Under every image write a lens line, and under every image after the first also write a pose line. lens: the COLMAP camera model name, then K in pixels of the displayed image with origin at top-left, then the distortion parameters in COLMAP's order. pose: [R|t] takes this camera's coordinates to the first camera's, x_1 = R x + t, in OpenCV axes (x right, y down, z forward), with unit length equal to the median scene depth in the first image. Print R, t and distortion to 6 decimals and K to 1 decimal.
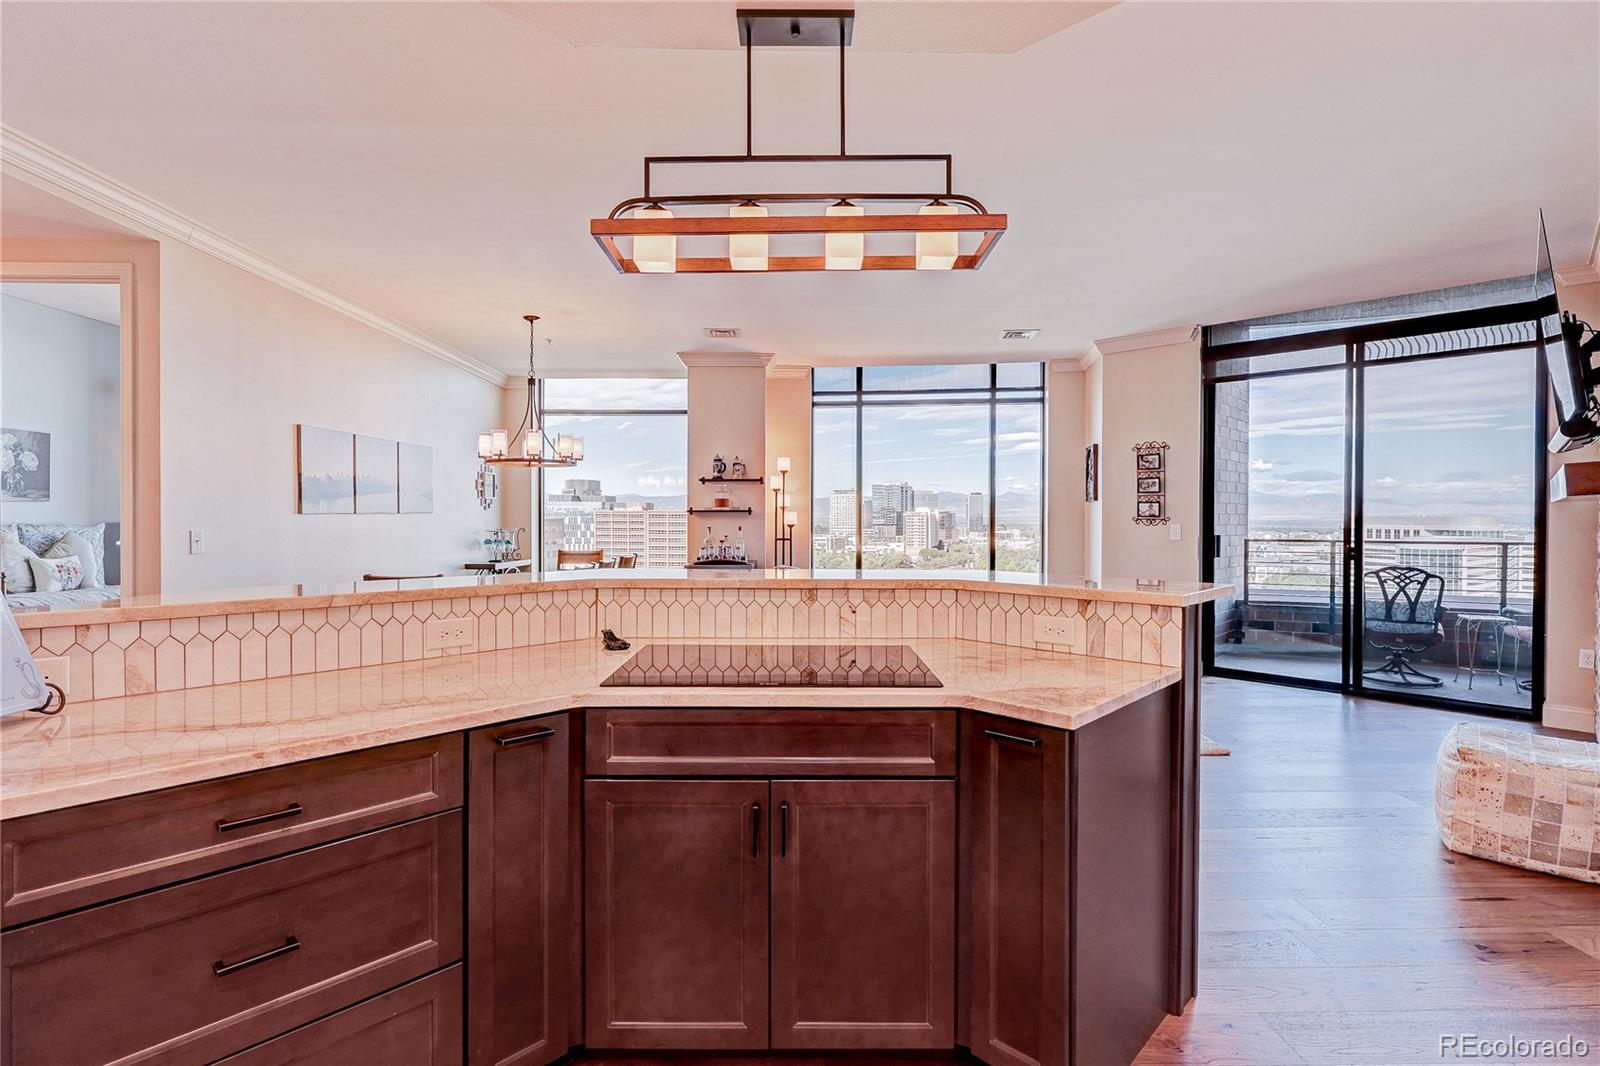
lens RADIAL K [[737.4, 0, 798.8], [0, 737.4, 526.4], [0, 0, 1]] dist [-0.004874, -0.000443]
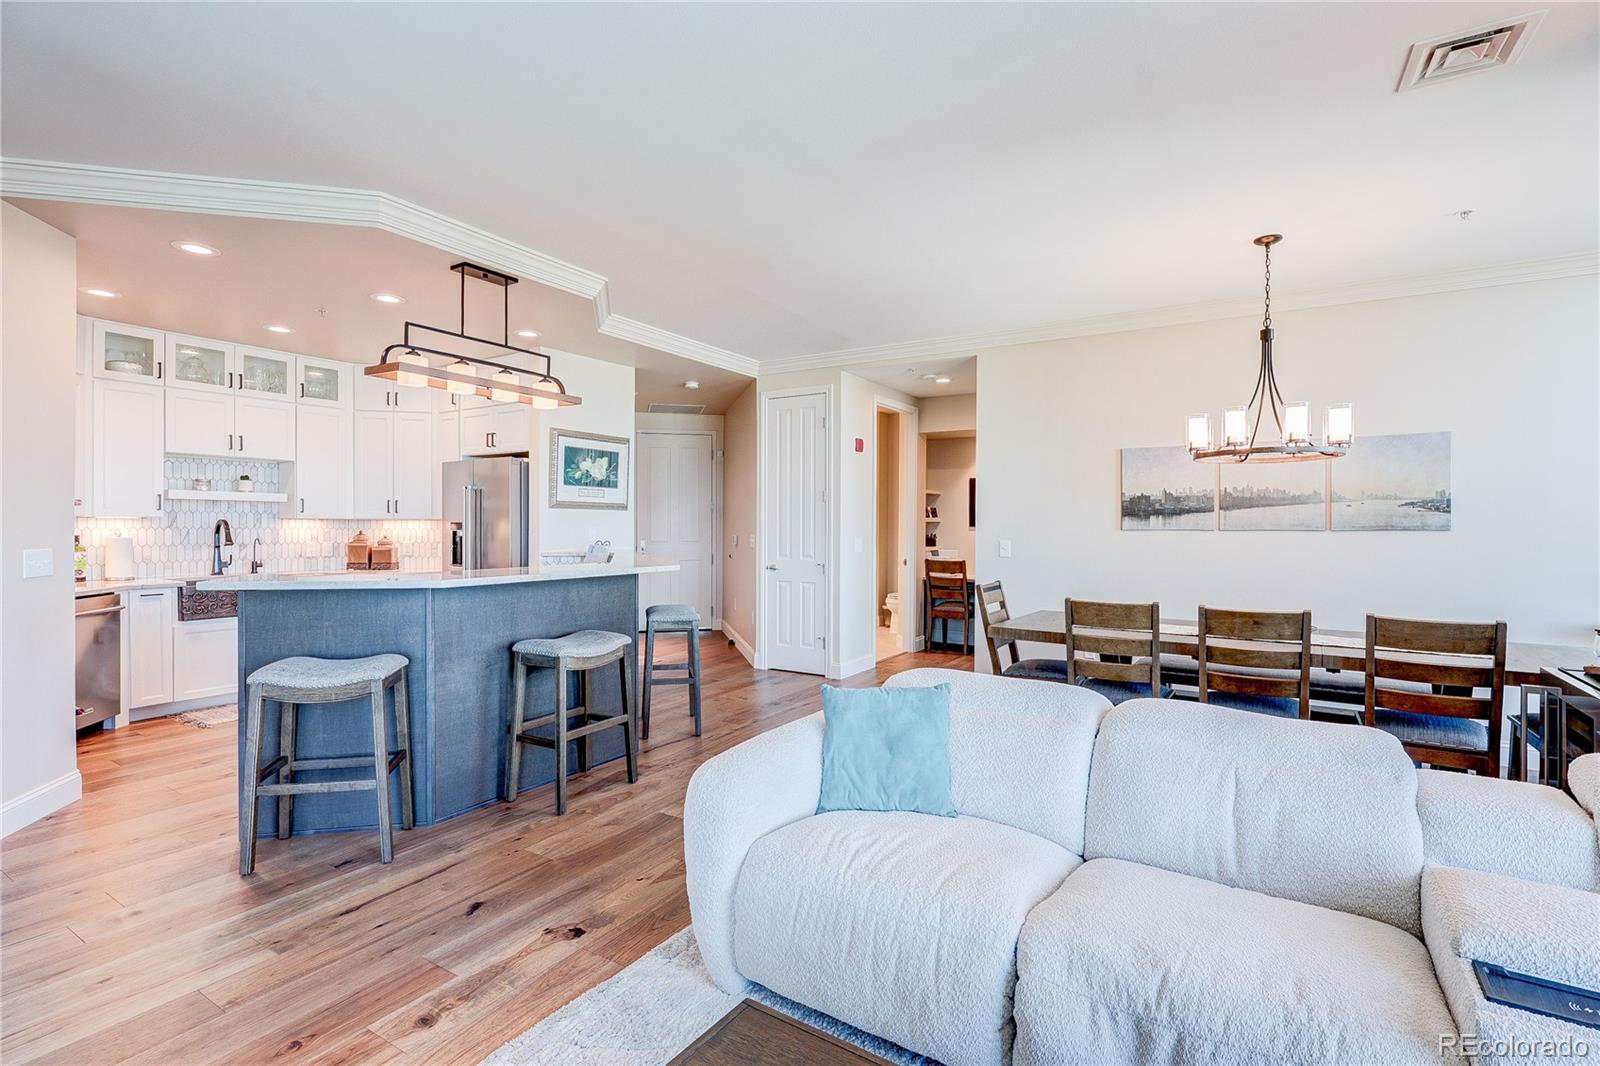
lens RADIAL K [[749.3, 0, 800.0], [0, 749.3, 533.0], [0, 0, 1]] dist [-0.004085, -0.000192]
pose [[-0.538153, 0.003815, -0.842838, 0.400224], [-0.019032, 0.999680, 0.016677, -0.017119], [0.842632, 0.025016, -0.537909, 0.918639]]
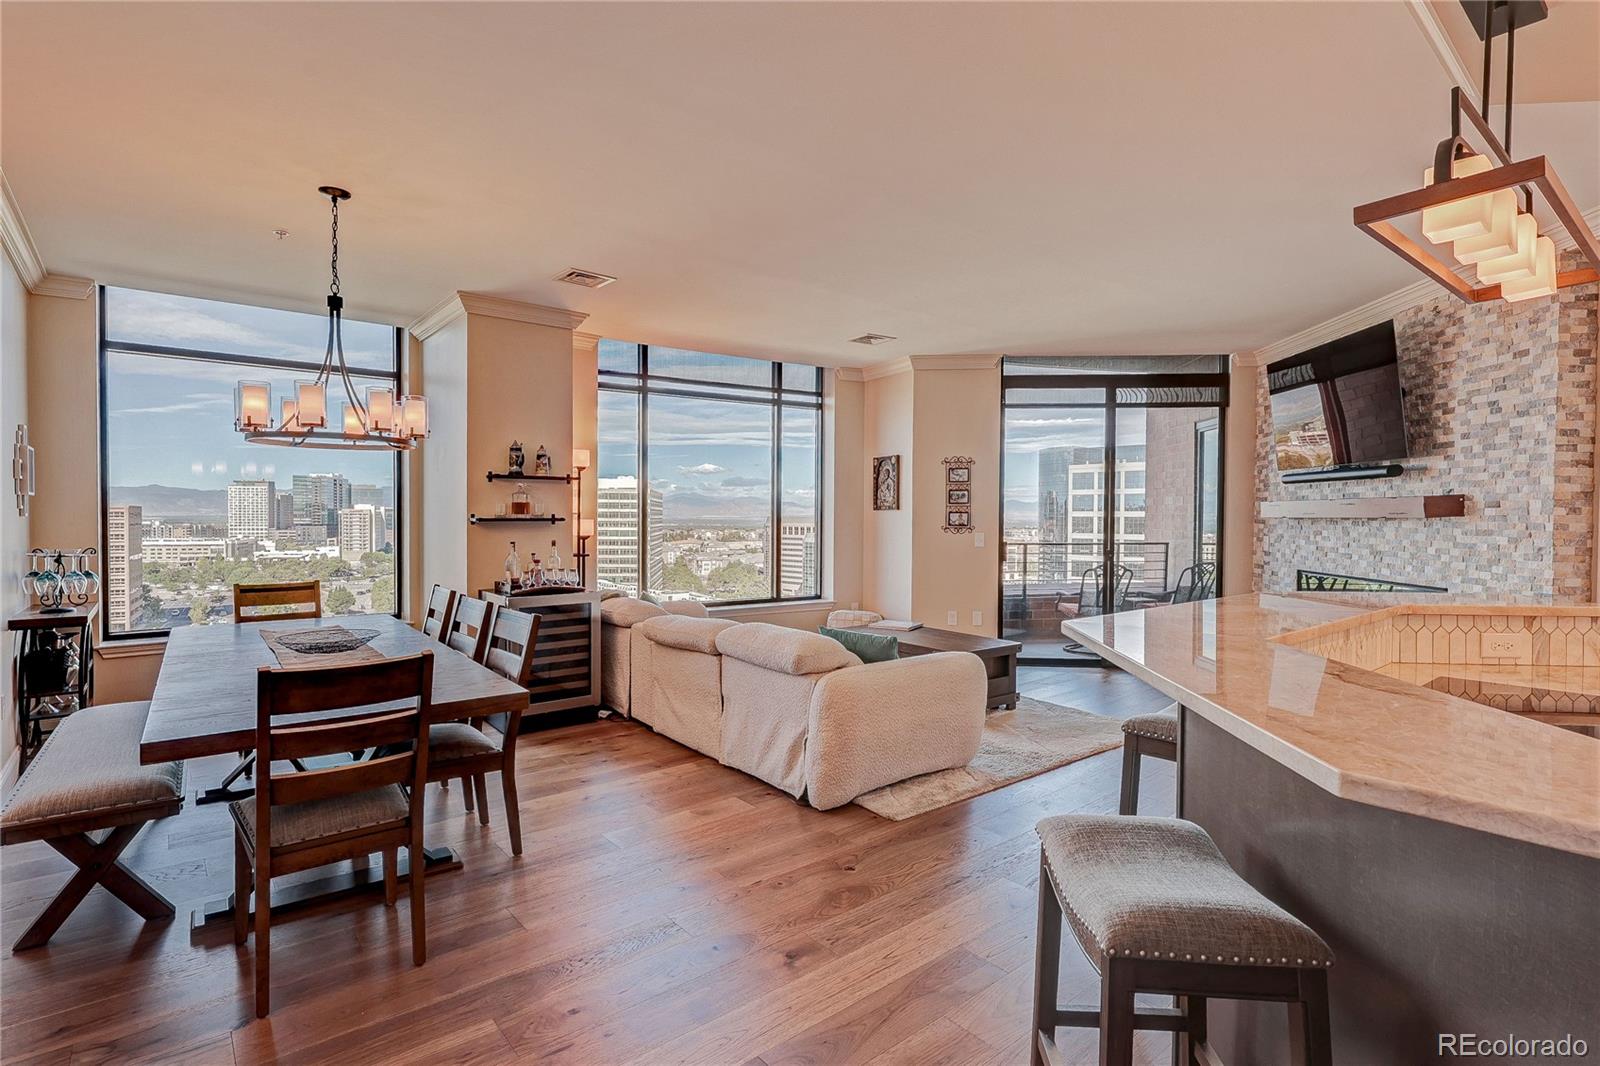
lens RADIAL K [[767.7, 0, 795.0], [0, 767.7, 529.5], [0, 0, 1]] dist [-0.005388, -0.000432]
pose [[0.778858, -0.008362, 0.627145, -0.417673], [0.005393, 0.999963, 0.006635, -0.016213], [-0.627177, -0.001785, 0.778874, 0.270044]]
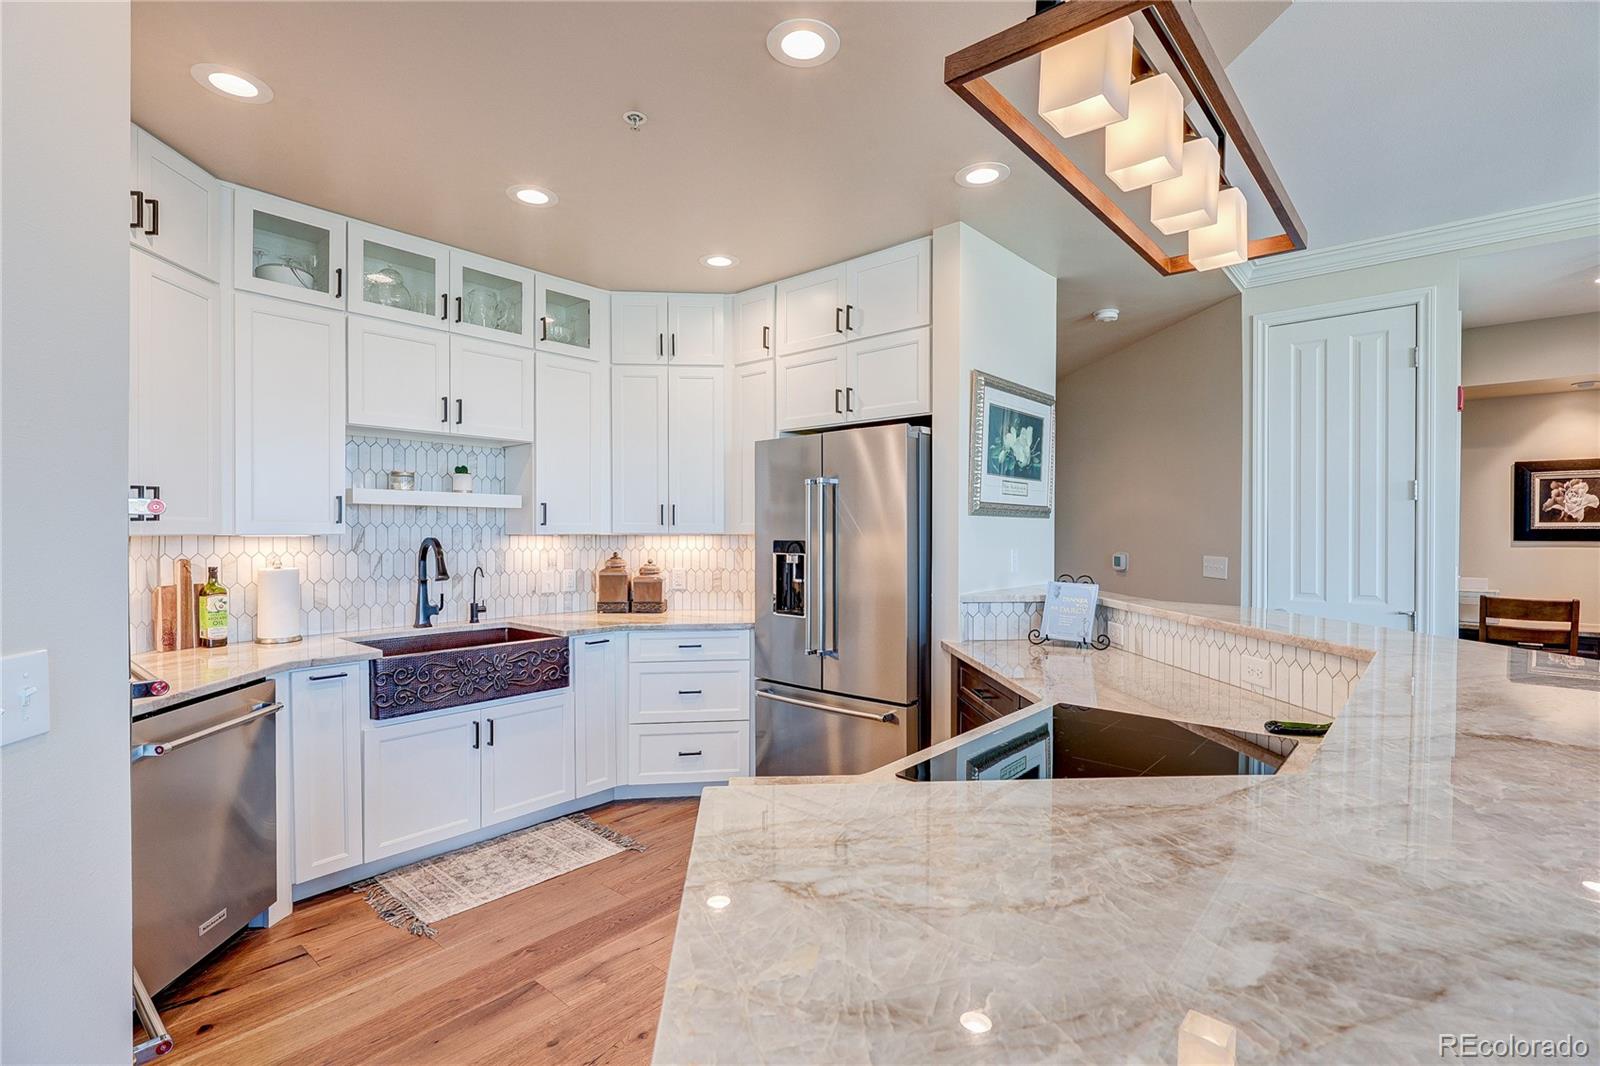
lens RADIAL K [[744.8, 0, 797.6], [0, 744.8, 539.4], [0, 0, 1]] dist [-0.004822, -0.000571]
pose [[-0.659539, 0.005157, -0.751653, 0.245145], [-0.013842, 0.999724, 0.019004, -0.017920], [0.751543, 0.022938, -0.659285, 0.396933]]
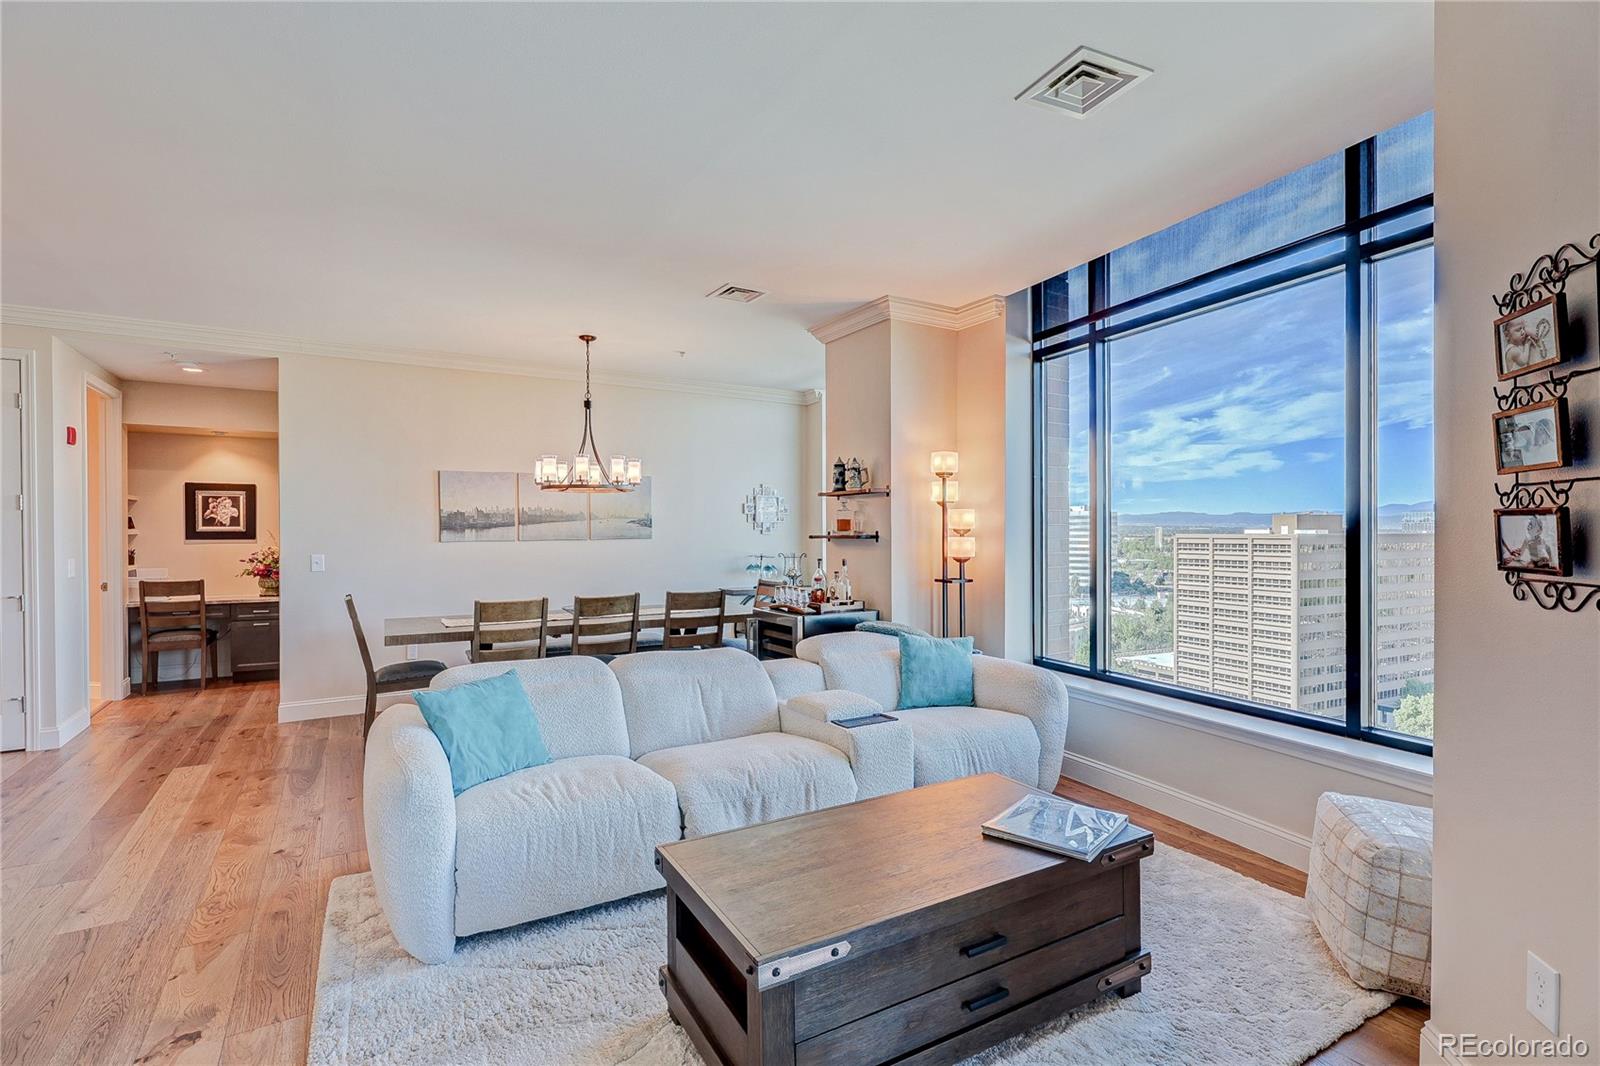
lens RADIAL K [[745.0, 0, 802.1], [0, 745.0, 538.9], [0, 0, 1]] dist [0.001493, 0.000259]
pose [[0.514316, 0.005237, -0.857585, 0.556755], [-0.007521, 0.999970, 0.001596, -0.022154], [0.857568, 0.005629, 0.514340, 0.672355]]
